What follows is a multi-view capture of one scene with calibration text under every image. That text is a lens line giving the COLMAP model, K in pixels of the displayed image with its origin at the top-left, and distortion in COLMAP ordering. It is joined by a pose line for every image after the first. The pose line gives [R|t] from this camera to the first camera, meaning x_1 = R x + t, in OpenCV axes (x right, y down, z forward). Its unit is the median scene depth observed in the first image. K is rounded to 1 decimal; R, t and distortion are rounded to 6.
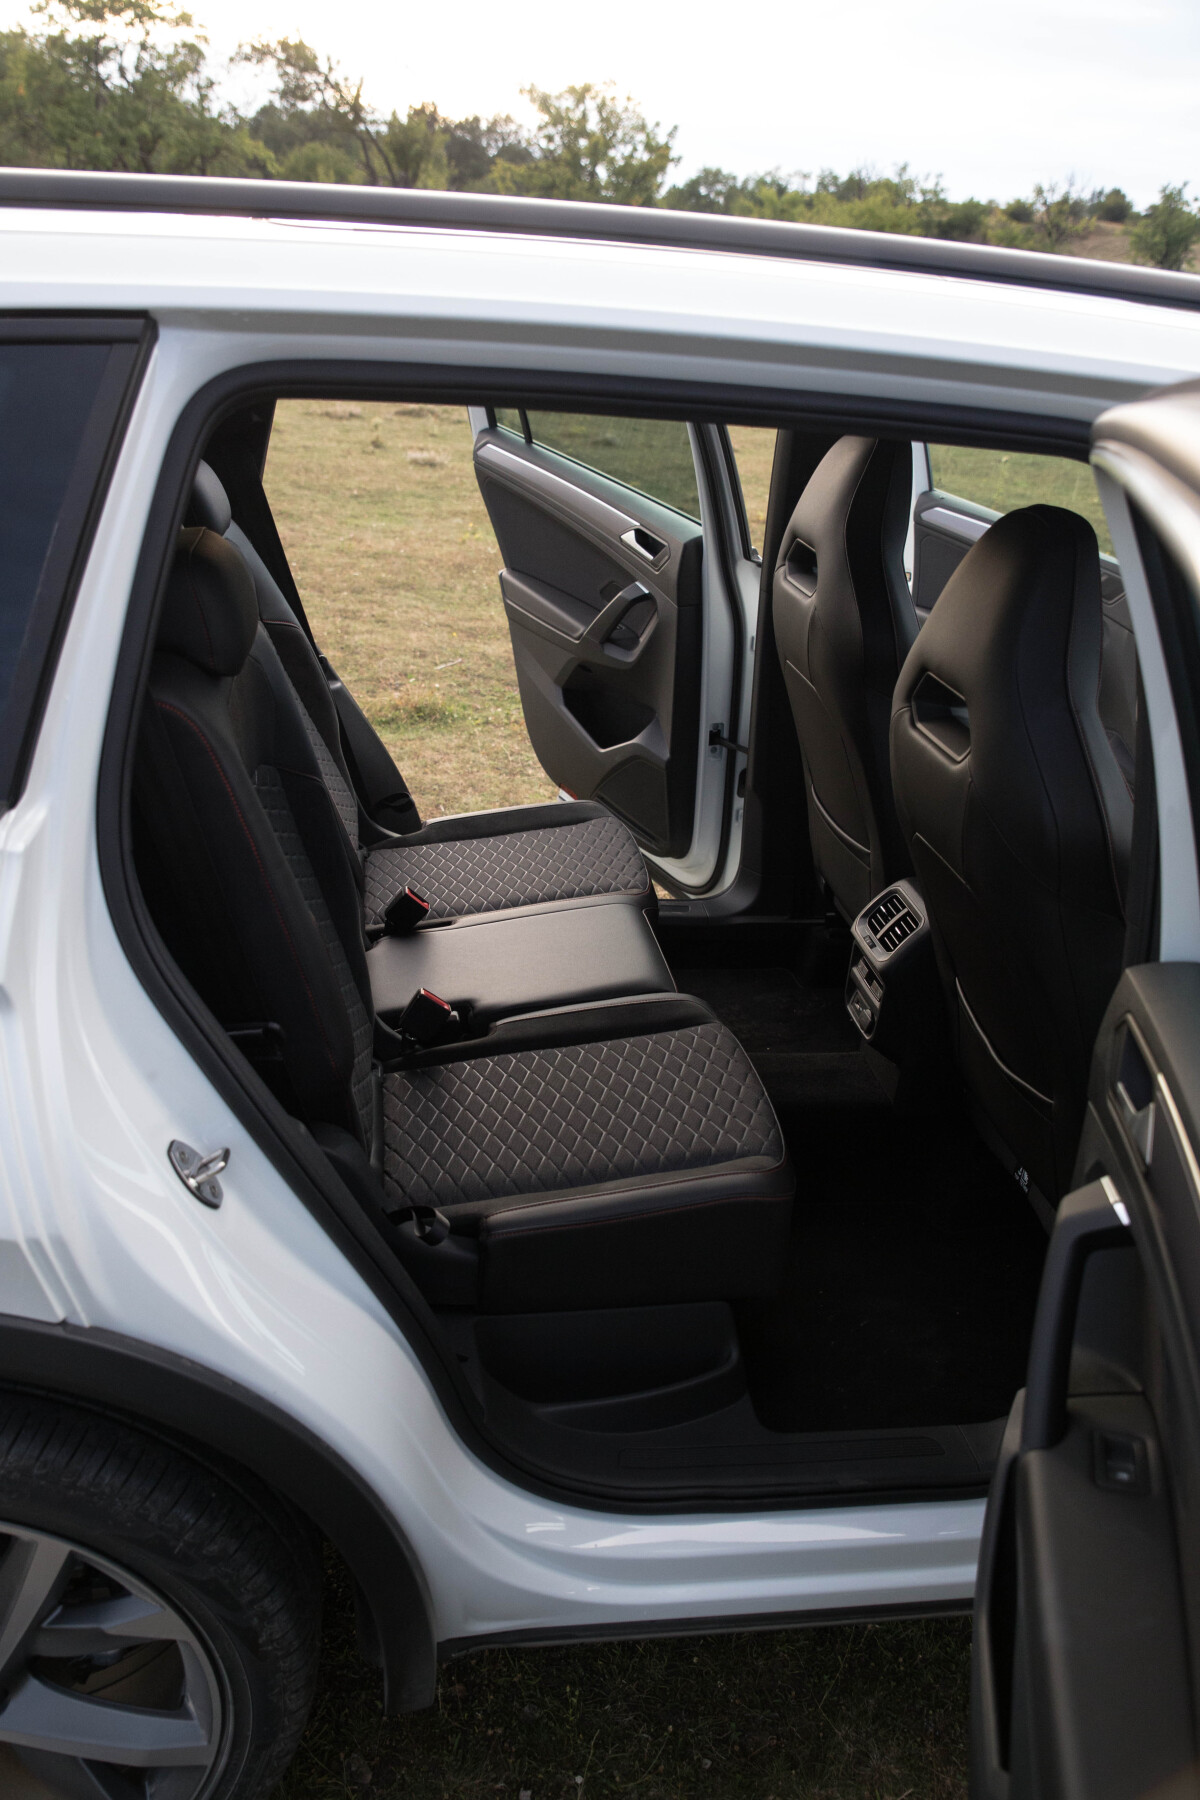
lens RADIAL K [[1389.0, 0, 609.3], [0, 1389.0, 891.1], [0, 0, 1]] dist [-0.022498, 0.012089]
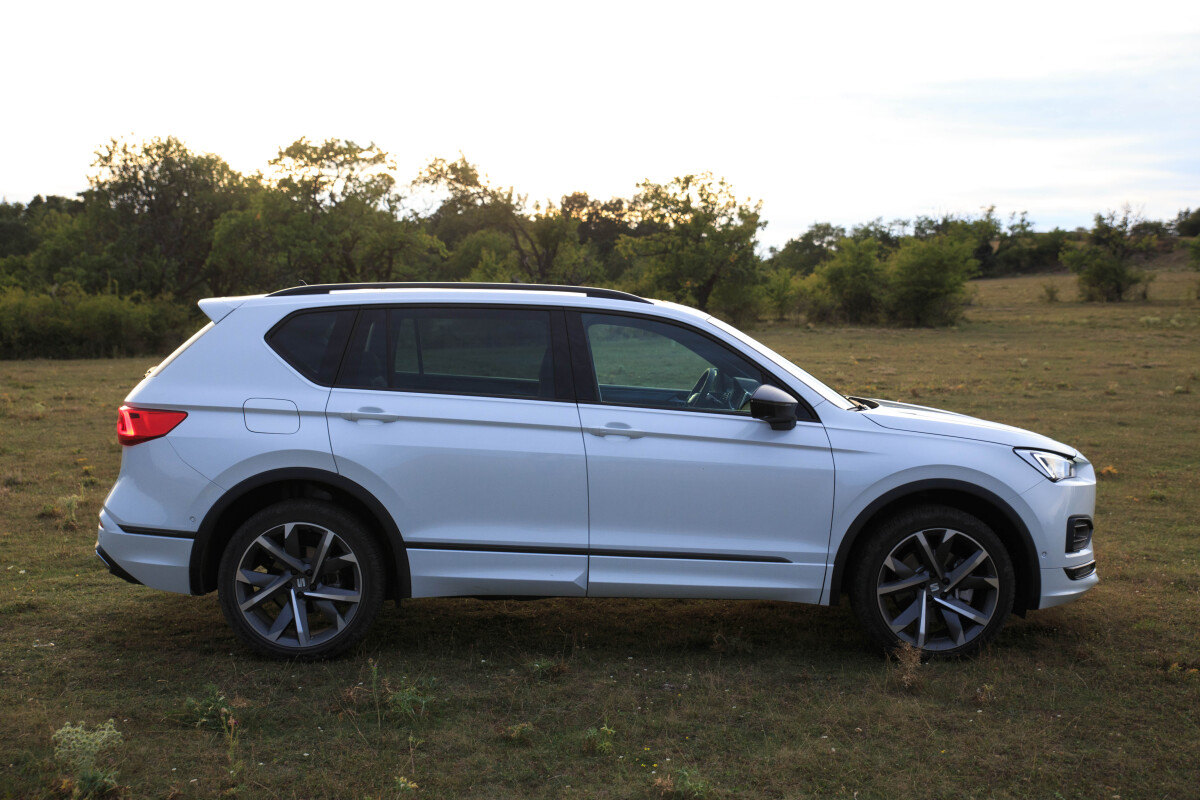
lens RADIAL K [[1337.3, 0, 605.4], [0, 1337.3, 394.7], [0, 0, 1]] dist [-0.020999, 0.190921]
pose [[0.992343, -0.064661, -0.105233, 0.032685], [0.023071, 0.934057, -0.356378, 0.050758], [0.121337, 0.351221, 0.928397, -0.103254]]
